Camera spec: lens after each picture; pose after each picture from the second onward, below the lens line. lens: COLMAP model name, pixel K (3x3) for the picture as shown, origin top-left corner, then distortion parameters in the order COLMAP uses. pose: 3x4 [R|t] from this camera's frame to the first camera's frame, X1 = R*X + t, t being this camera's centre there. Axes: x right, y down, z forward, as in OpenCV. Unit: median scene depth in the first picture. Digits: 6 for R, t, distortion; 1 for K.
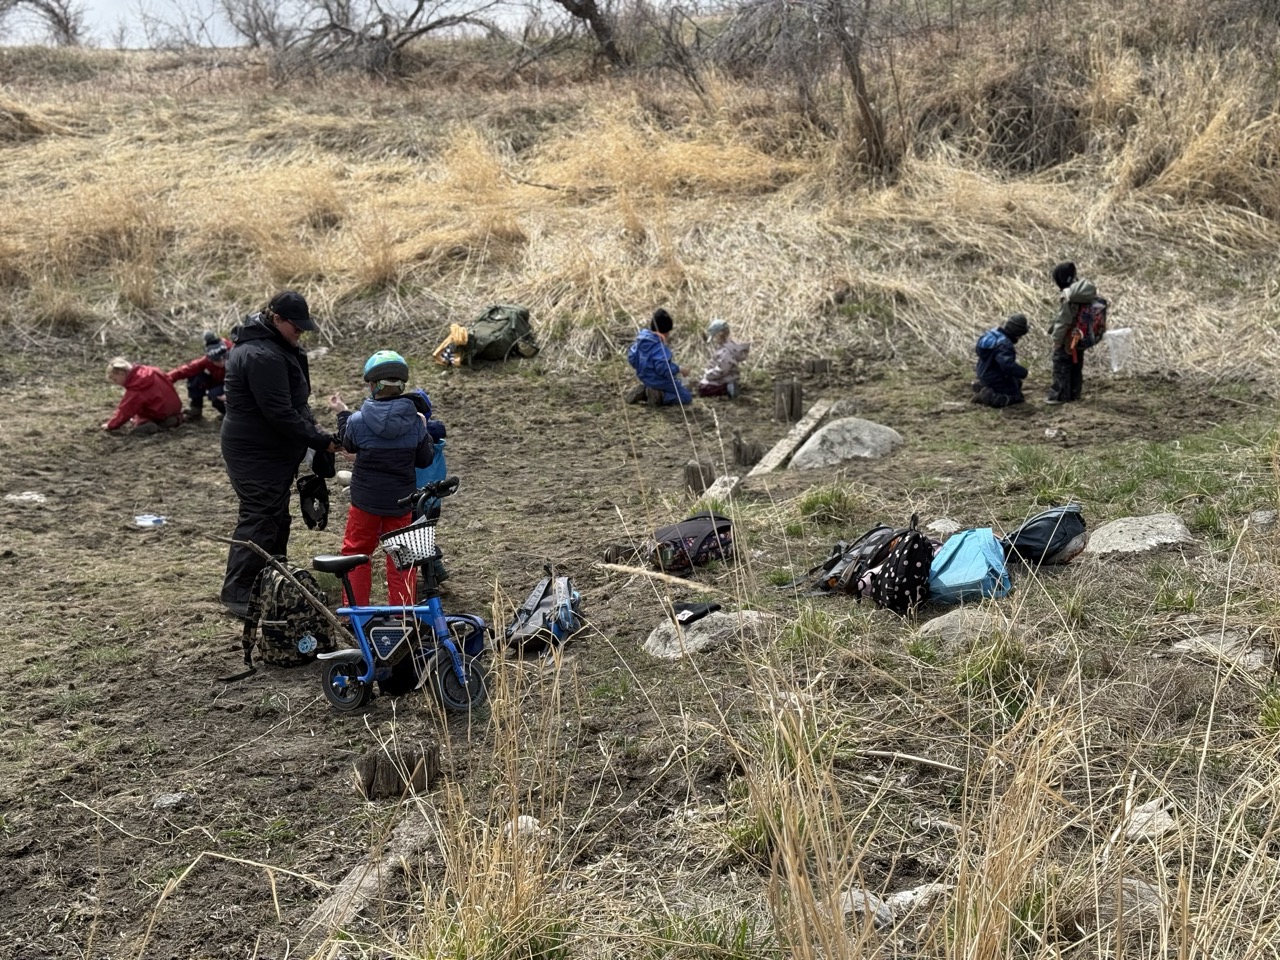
lens RADIAL K [[1791.4, 0, 640.0], [0, 1791.4, 480.0], [0, 0, 1]] dist [0.107759, -0.014988]
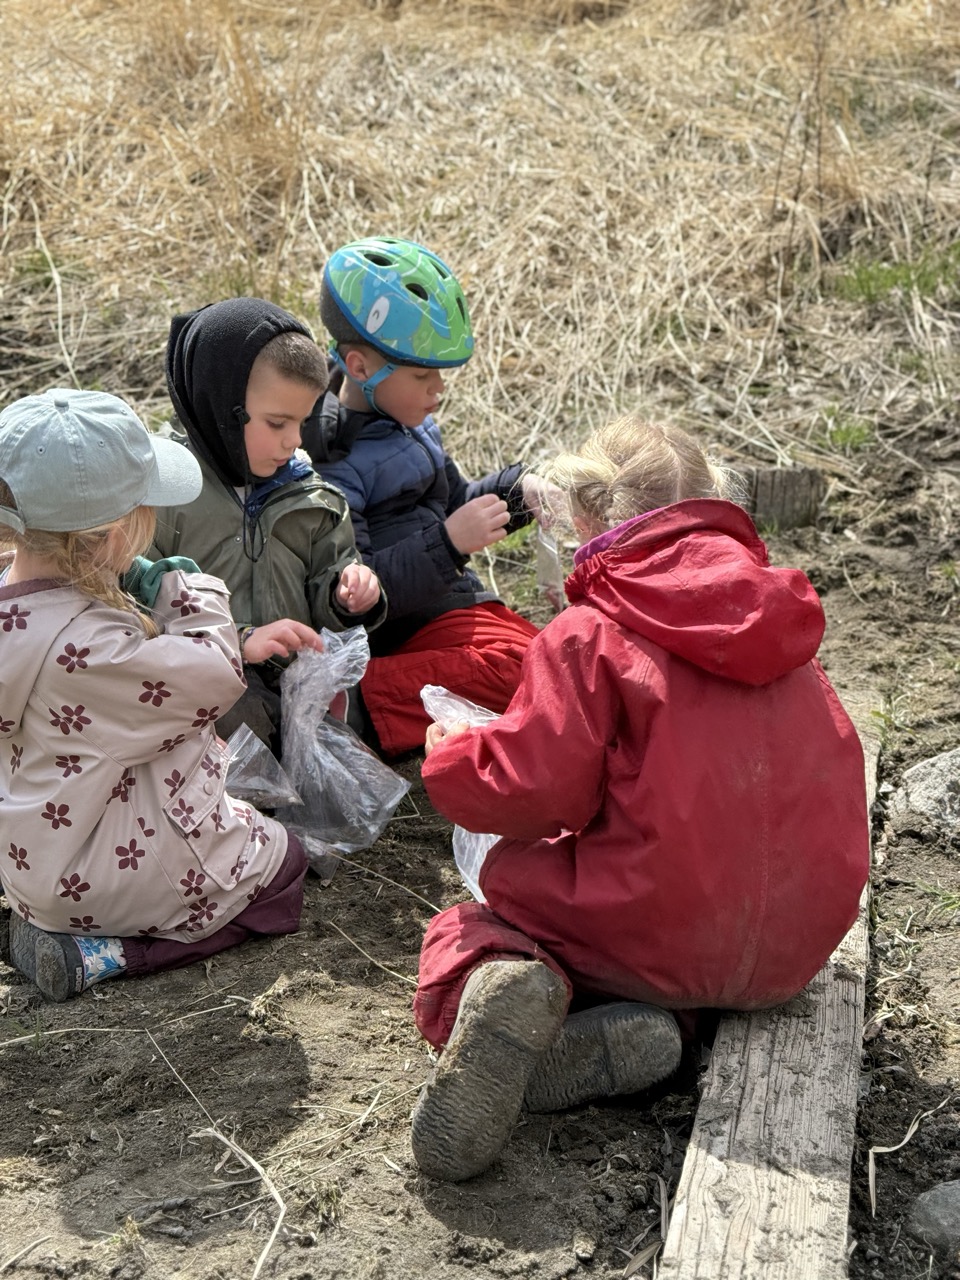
lens RADIAL K [[1791.4, 0, 480.0], [0, 1791.4, 640.0], [0, 0, 1]] dist [0.107759, -0.014988]
pose [[0.999181, 0.037529, 0.015132, 0.056097], [-0.038293, 0.997814, 0.053864, -0.053312], [-0.013077, -0.054400, 0.998434, 0.726620]]
